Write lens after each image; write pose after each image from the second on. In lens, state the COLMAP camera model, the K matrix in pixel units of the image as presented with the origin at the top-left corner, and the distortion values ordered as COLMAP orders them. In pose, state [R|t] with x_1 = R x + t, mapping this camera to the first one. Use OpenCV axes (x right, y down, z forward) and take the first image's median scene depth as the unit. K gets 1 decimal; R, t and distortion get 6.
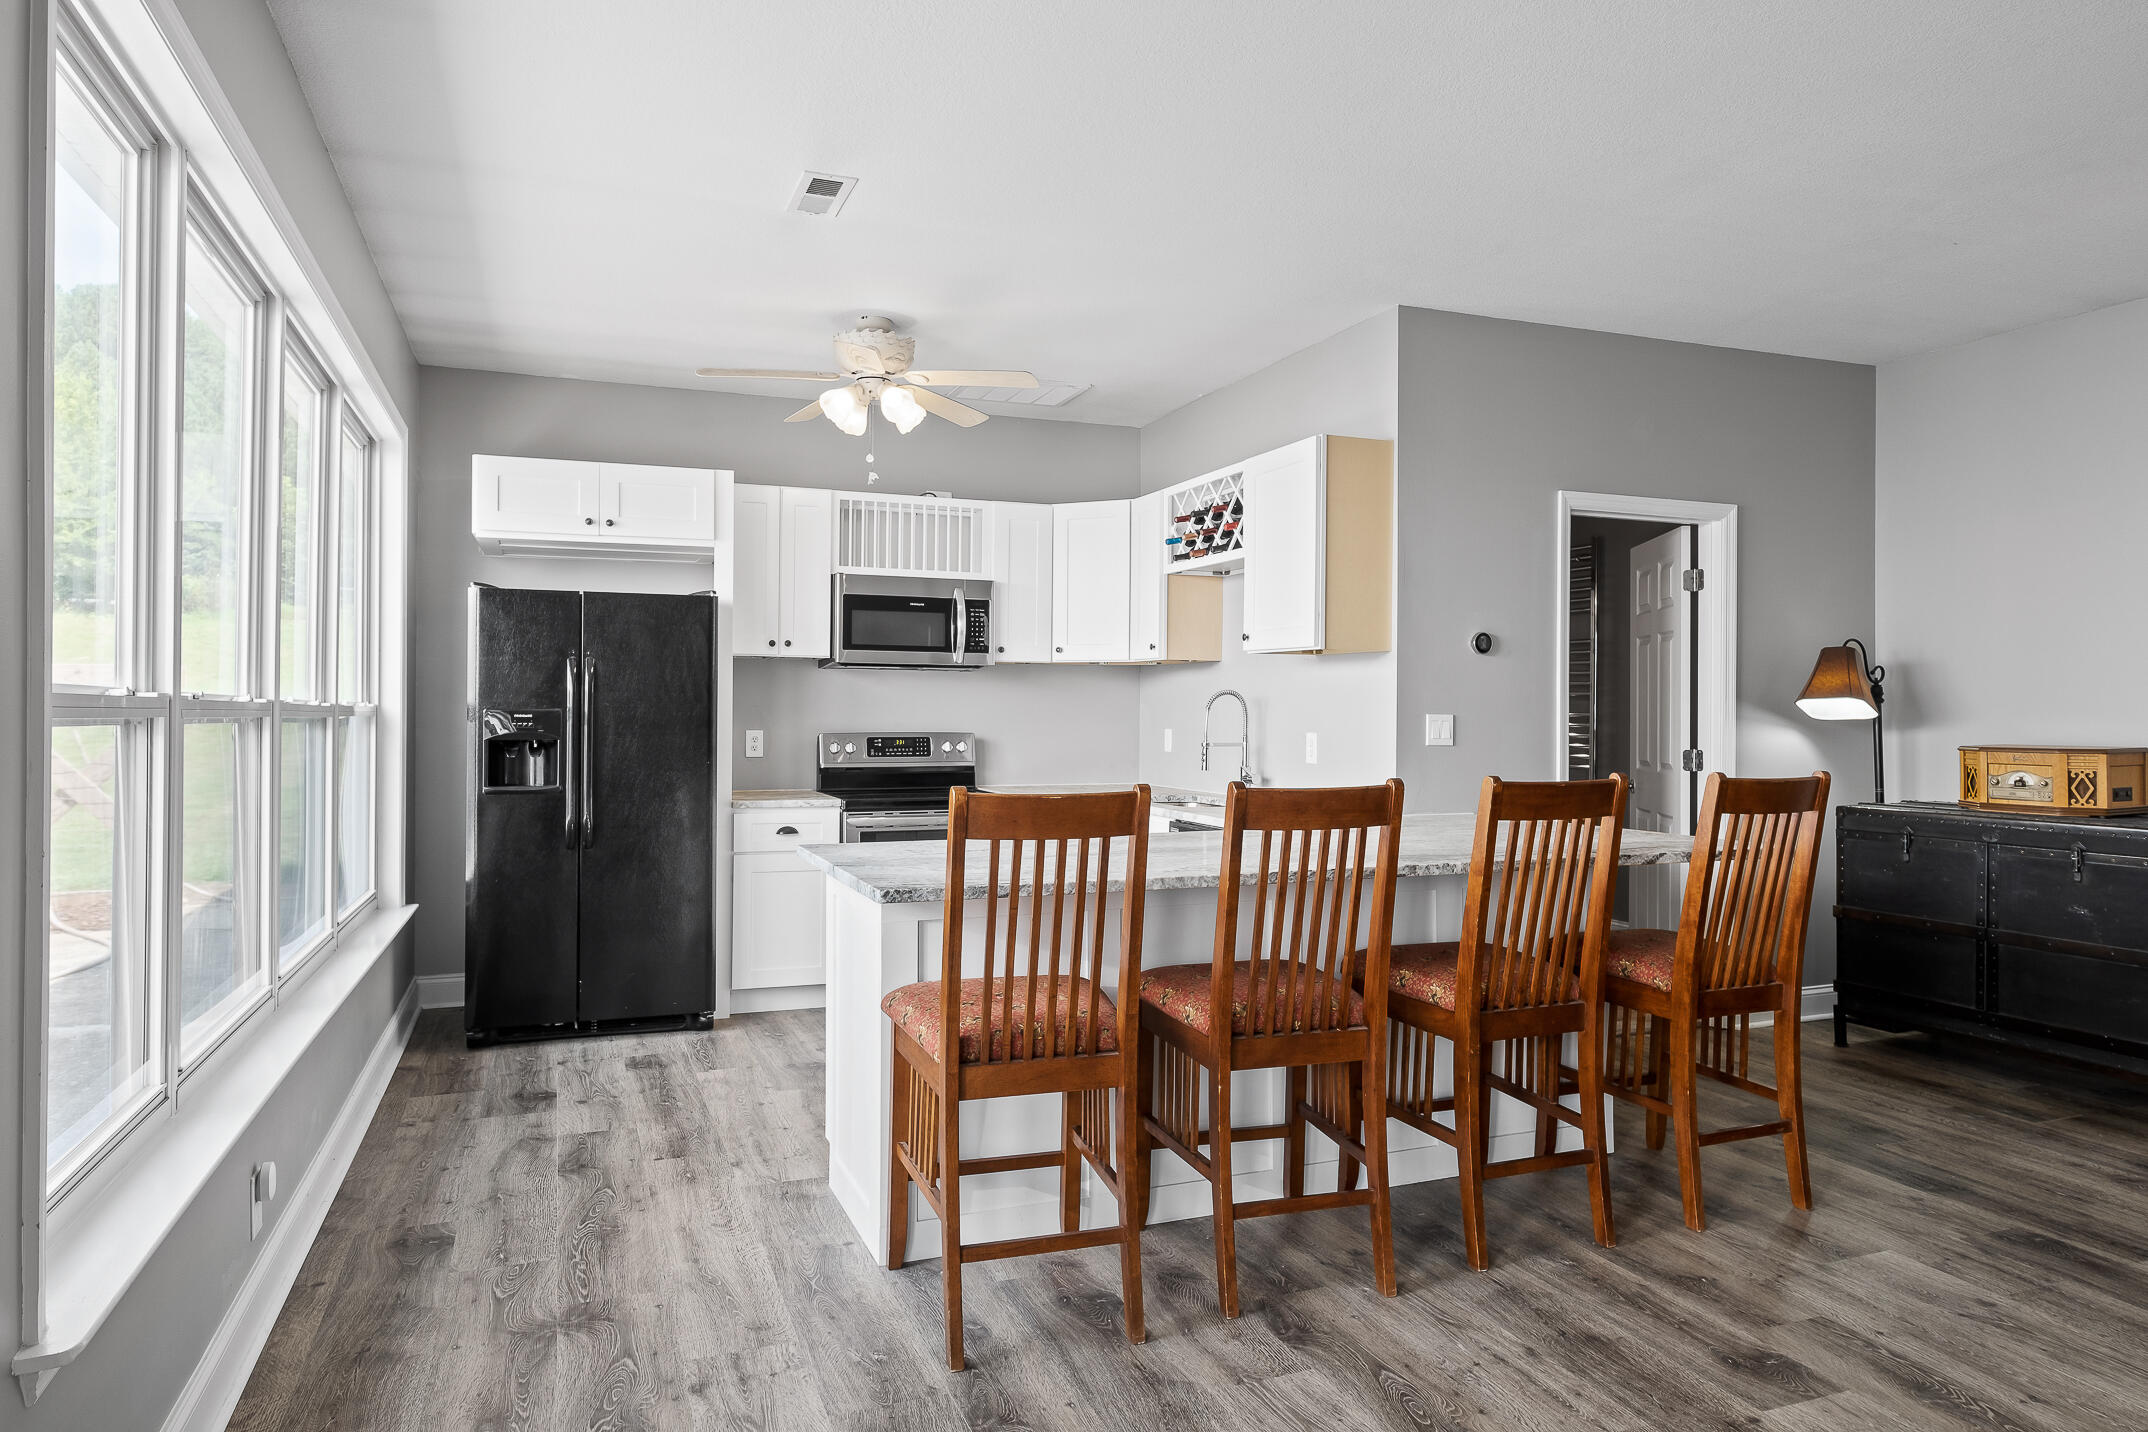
lens RADIAL K [[1344.9, 0, 1074.0], [0, 1344.9, 716.0], [0, 0, 1]] dist [0.001459, 0.001438]
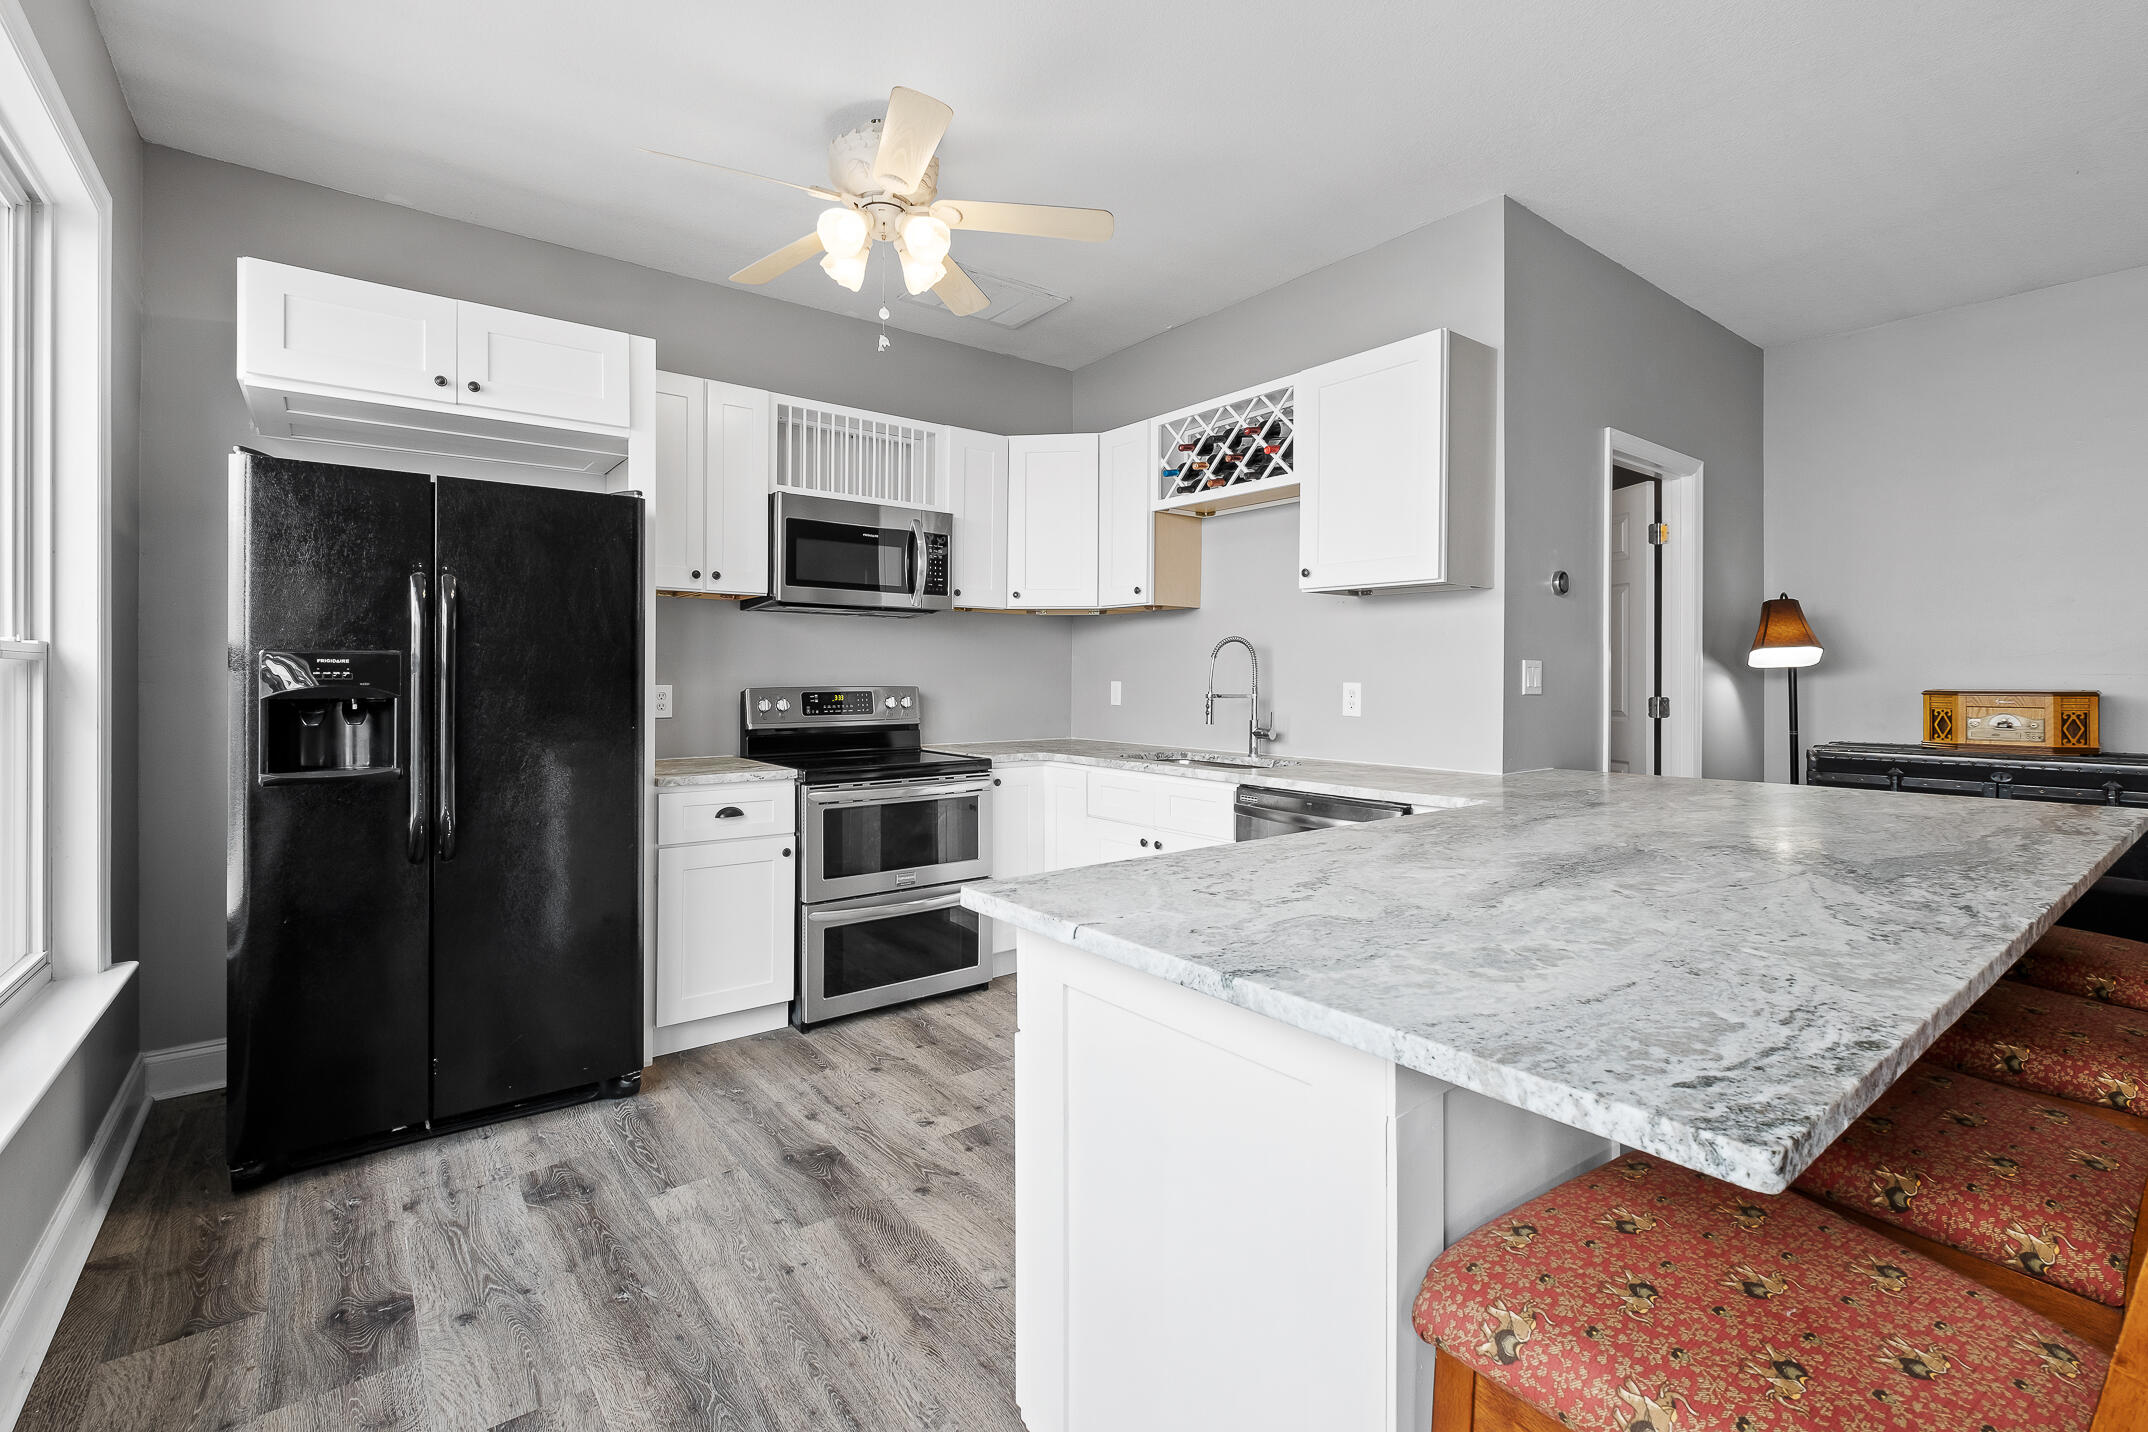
lens RADIAL K [[954.5, 0, 1073.0], [0, 954.5, 679.1], [0, 0, 1]] dist [-0.002025, -0.001533]
pose [[0.957257, -0.004293, 0.289208, -0.193302], [0.004184, 0.999991, 0.000994, 0.008905], [-0.289210, 0.000259, 0.957266, 0.440688]]
